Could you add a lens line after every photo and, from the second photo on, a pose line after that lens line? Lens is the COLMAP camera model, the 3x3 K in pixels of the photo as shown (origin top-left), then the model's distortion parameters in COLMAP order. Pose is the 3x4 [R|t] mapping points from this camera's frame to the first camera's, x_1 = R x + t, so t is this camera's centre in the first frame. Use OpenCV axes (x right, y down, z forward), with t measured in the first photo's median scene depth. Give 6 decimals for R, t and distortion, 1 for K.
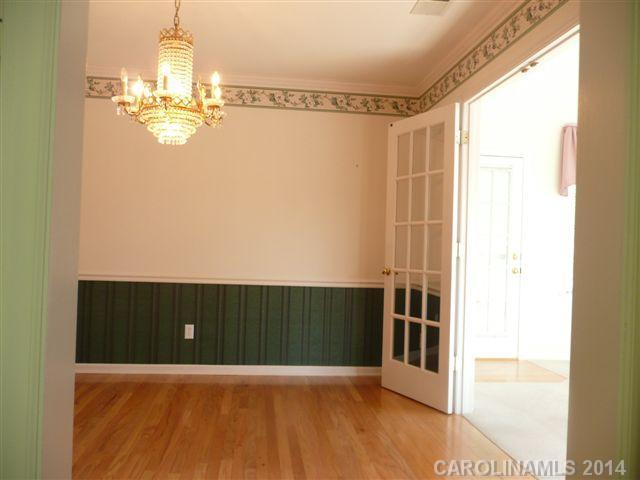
lens RADIAL K [[533.4, 0, 320.0], [0, 533.4, 240.0], [0, 0, 1]] dist [-0.001375, -0.000248]
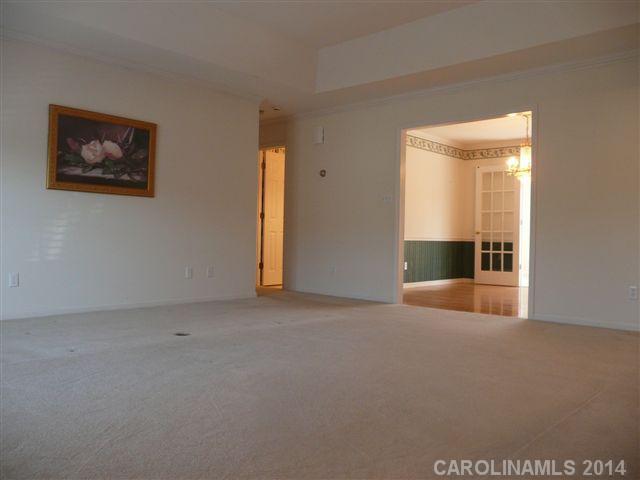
lens RADIAL K [[533.4, 0, 320.0], [0, 533.4, 240.0], [0, 0, 1]] dist [-0.001375, -0.000248]
pose [[0.738949, -0.035016, 0.672851, -1.837286], [-0.008626, 0.998075, 0.061415, -0.040682], [-0.673706, -0.051187, 0.737225, -0.203458]]
